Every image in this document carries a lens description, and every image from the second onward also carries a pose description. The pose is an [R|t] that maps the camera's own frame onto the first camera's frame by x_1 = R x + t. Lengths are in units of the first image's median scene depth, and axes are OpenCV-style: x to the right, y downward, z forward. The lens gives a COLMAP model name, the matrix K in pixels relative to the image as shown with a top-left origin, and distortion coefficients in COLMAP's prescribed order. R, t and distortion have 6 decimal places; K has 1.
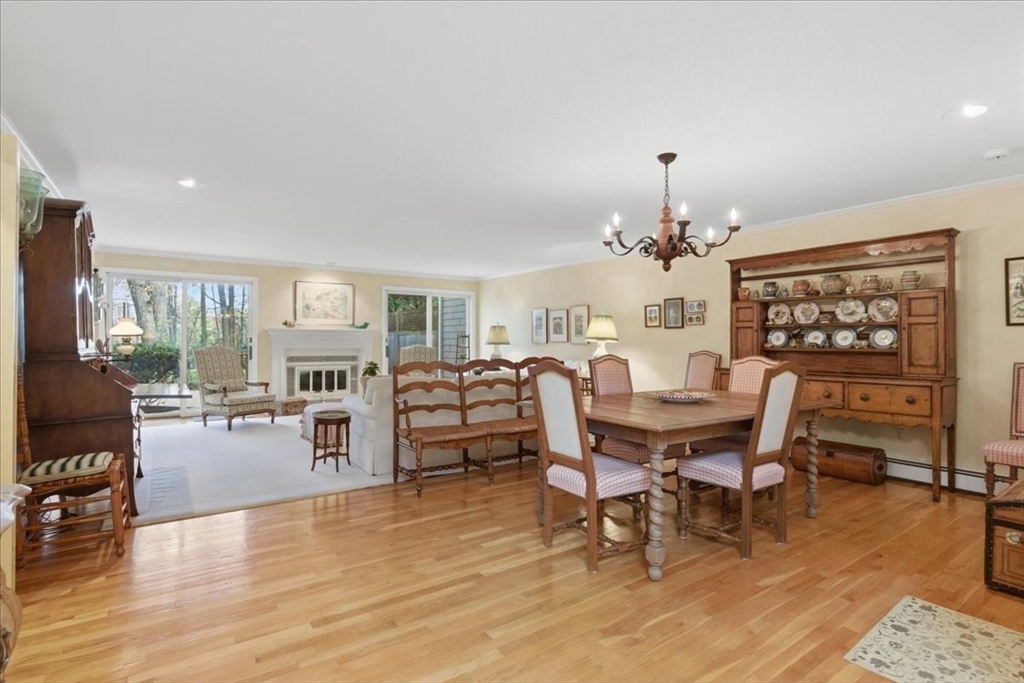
lens RADIAL K [[501.8, 0, 512.0], [0, 501.8, 341.5], [0, 0, 1]] dist [-0.000877, 0.000331]
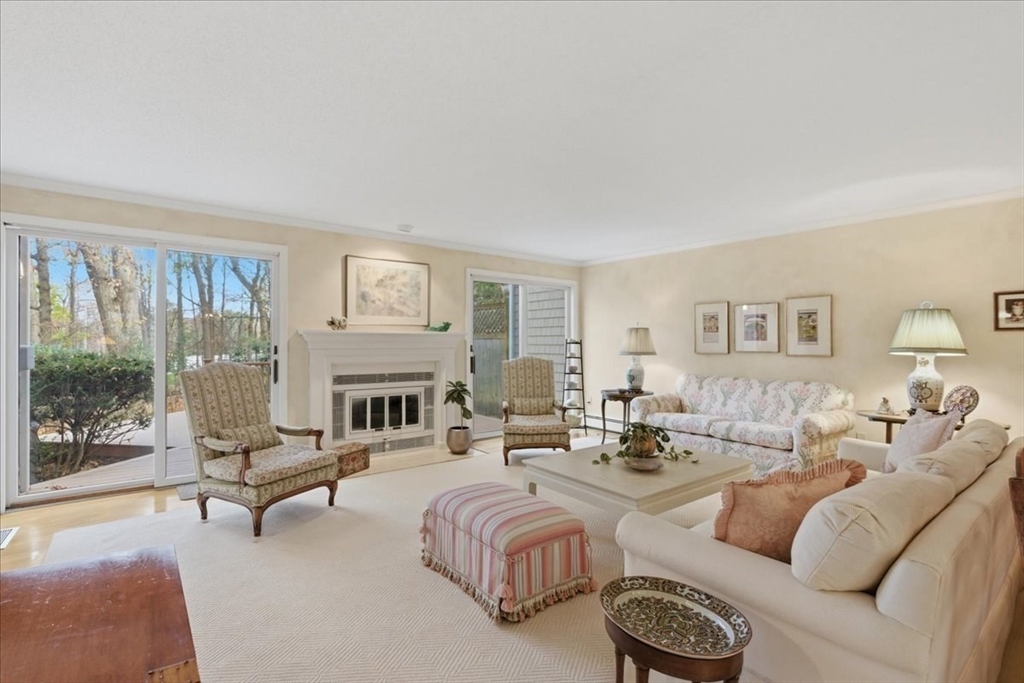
lens RADIAL K [[475.5, 0, 512.0], [0, 475.5, 341.5], [0, 0, 1]] dist [0.001525, 0.000301]
pose [[0.998210, 0.000591, 0.059797, -0.250804], [-0.000314, 0.999989, -0.004641, -0.009696], [-0.059800, 0.004614, 0.998200, 0.379873]]
